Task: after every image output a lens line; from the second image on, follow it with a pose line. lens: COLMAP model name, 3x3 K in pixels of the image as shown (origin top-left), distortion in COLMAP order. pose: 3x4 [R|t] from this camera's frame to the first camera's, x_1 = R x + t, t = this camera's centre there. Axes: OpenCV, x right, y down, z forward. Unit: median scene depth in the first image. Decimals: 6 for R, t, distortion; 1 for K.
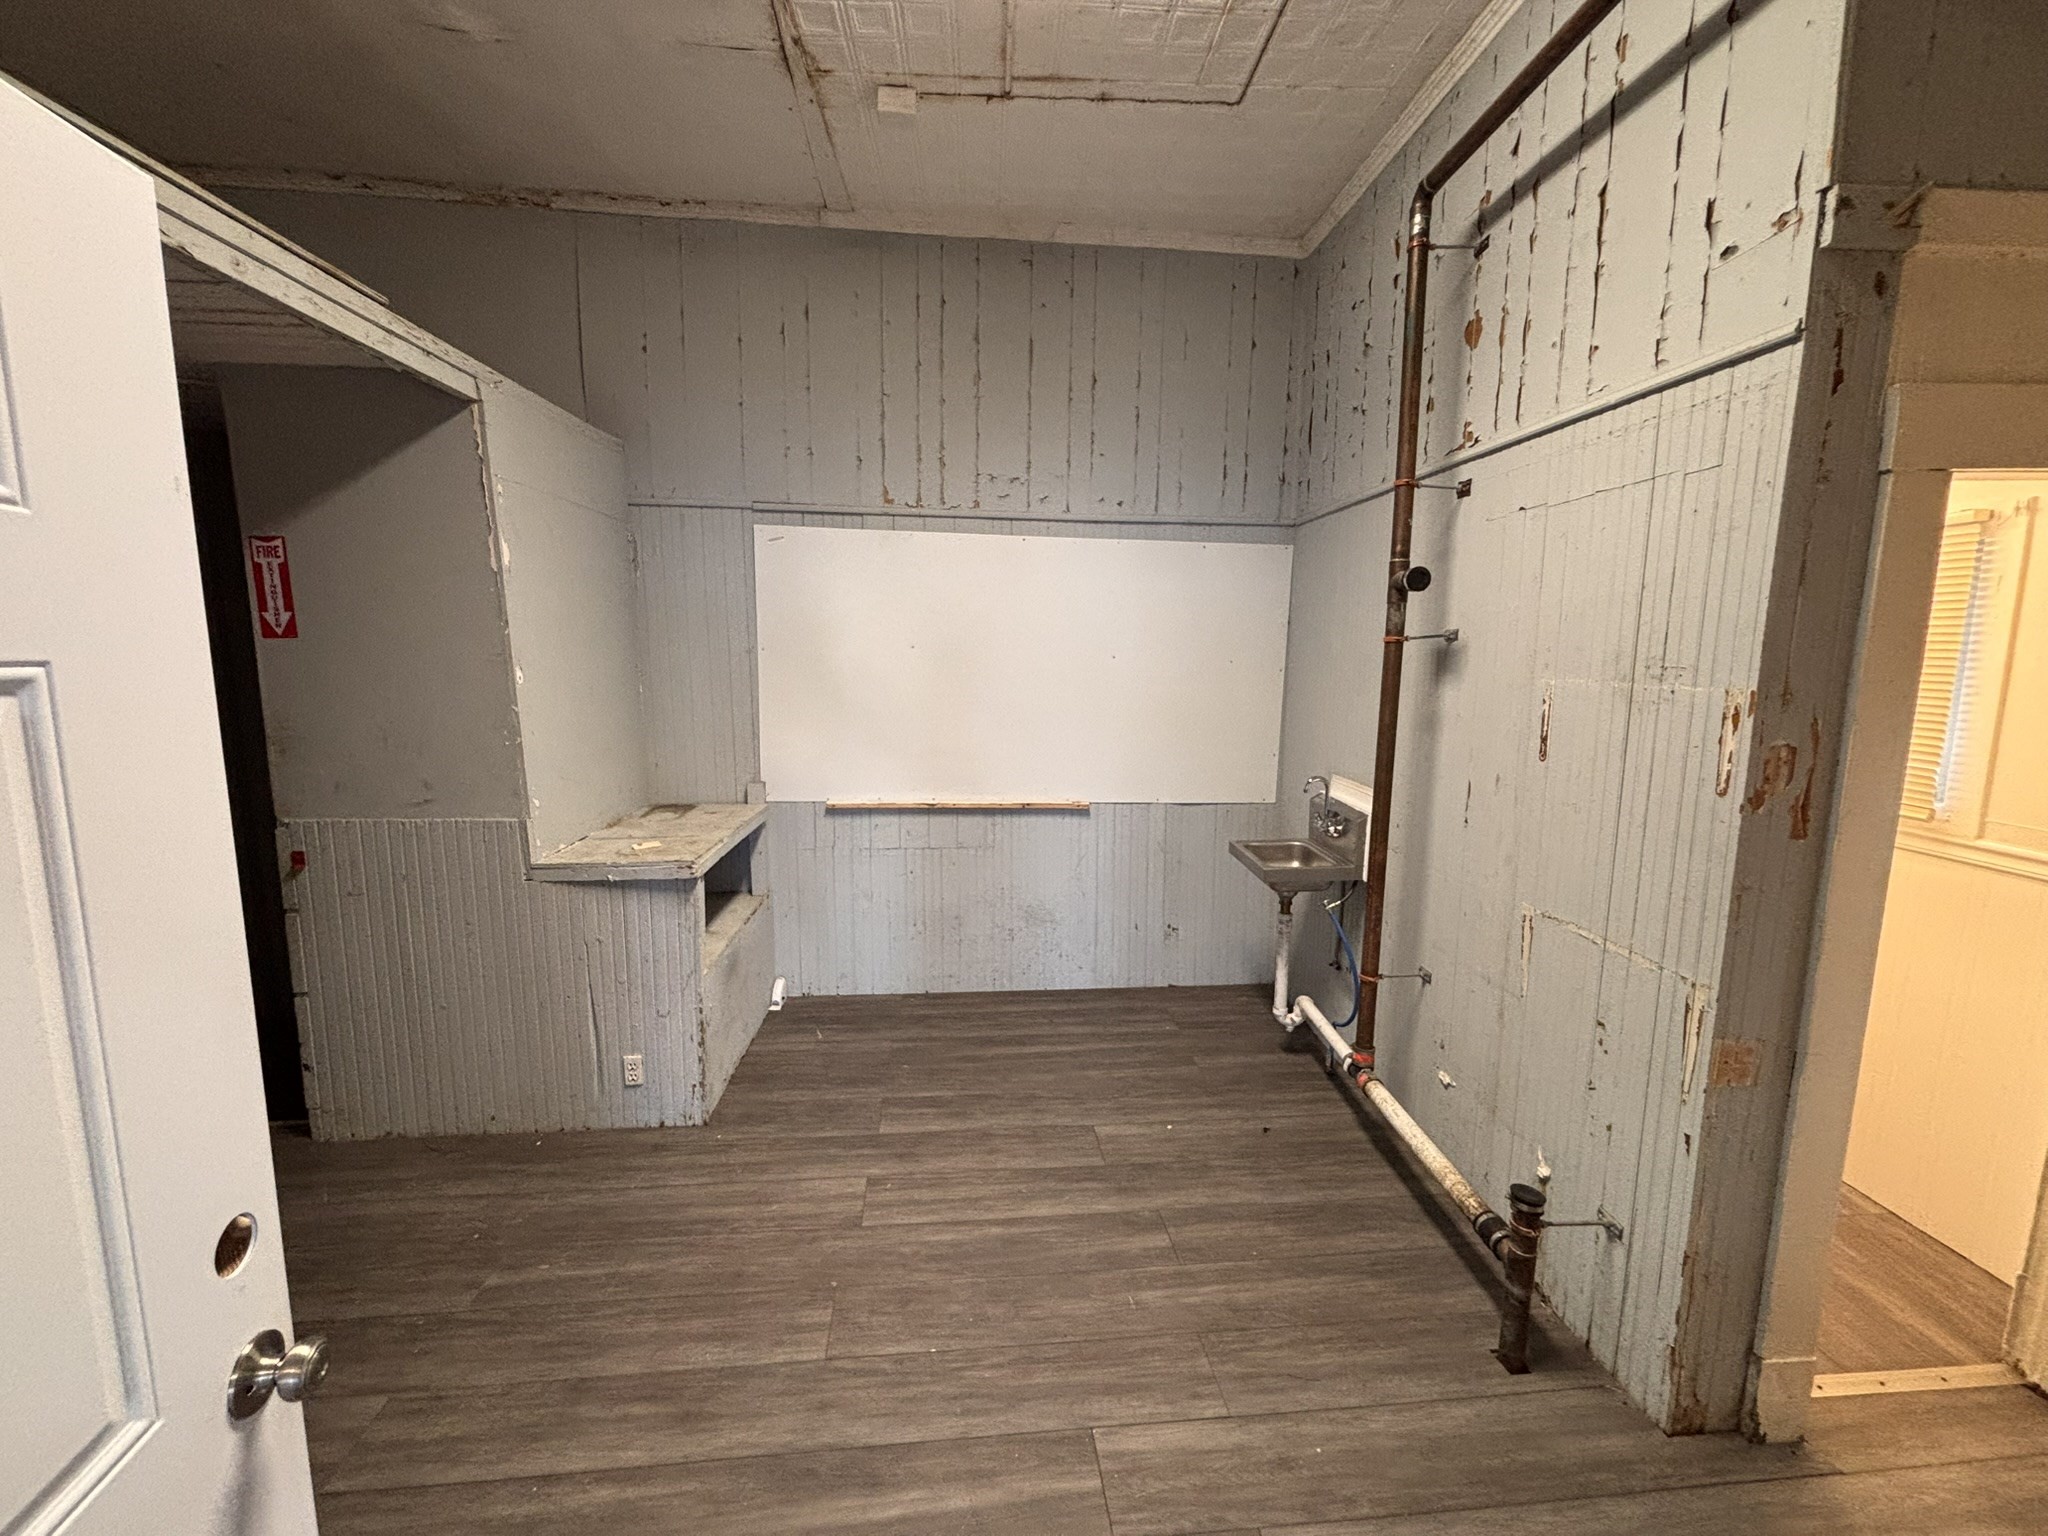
lens RADIAL K [[831.7, 0, 1033.1], [0, 831.7, 761.1], [0, 0, 1]] dist [-0.000077, 0.000467]
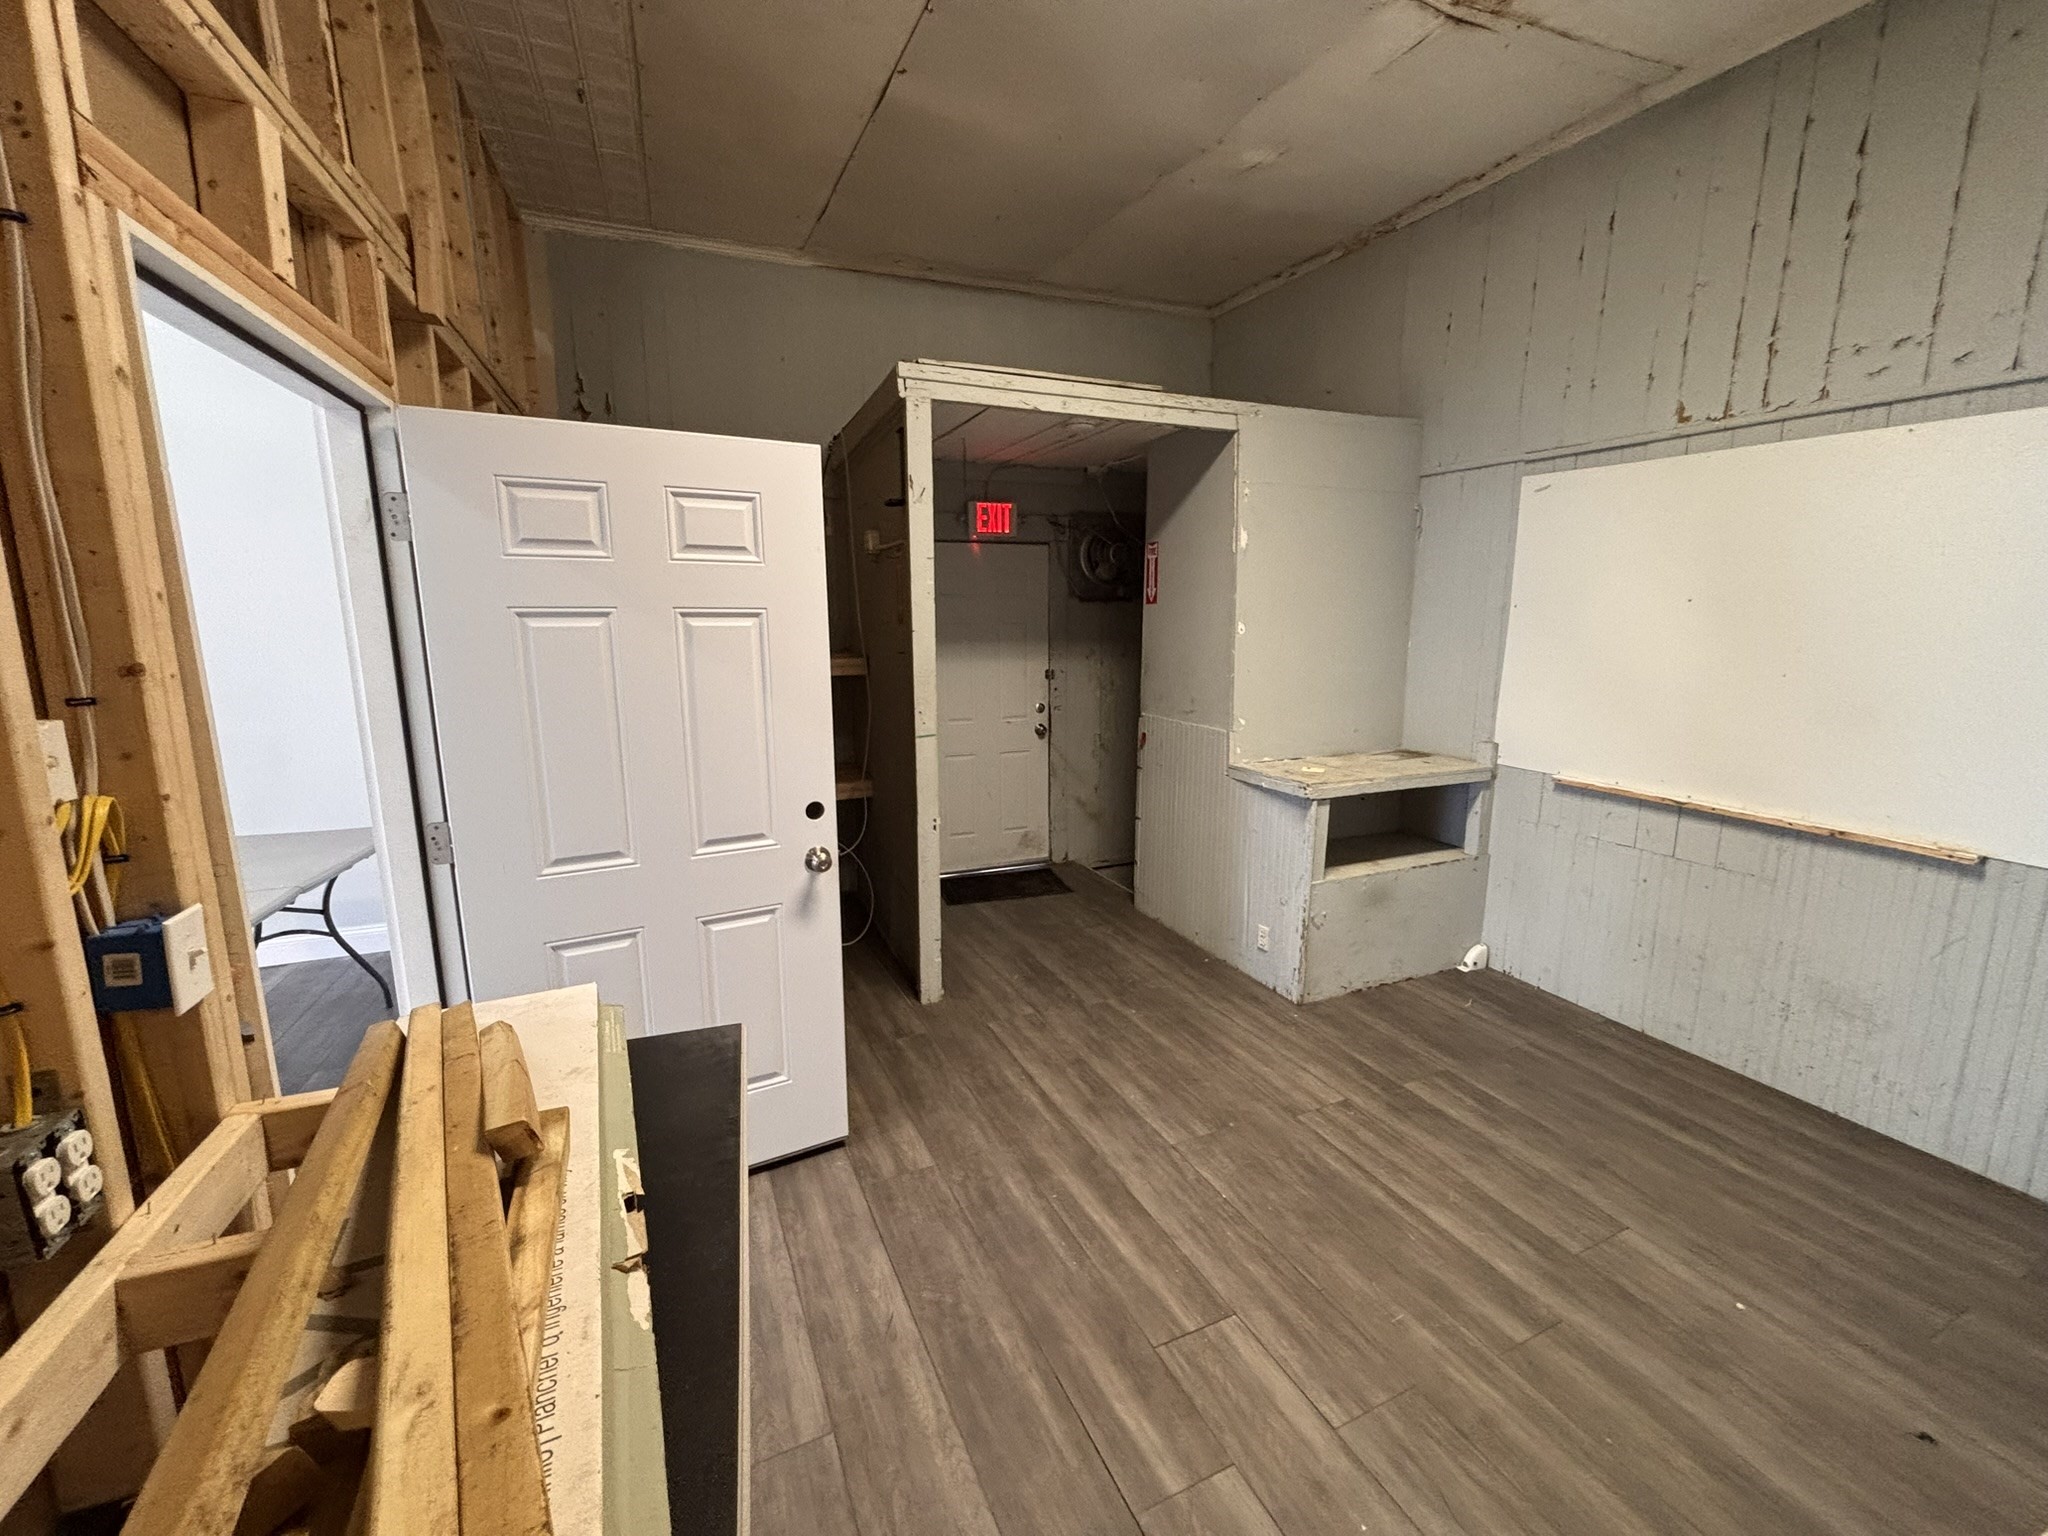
lens RADIAL K [[831.7, 0, 1024.0], [0, 831.7, 766.7], [0, 0, 1]] dist [-0.000077, 0.000467]
pose [[0.326359, 0.162615, -0.931153, 0.543893], [-0.123127, 0.984011, 0.128692, -0.008616], [0.937192, 0.072651, 0.341164, 0.192884]]
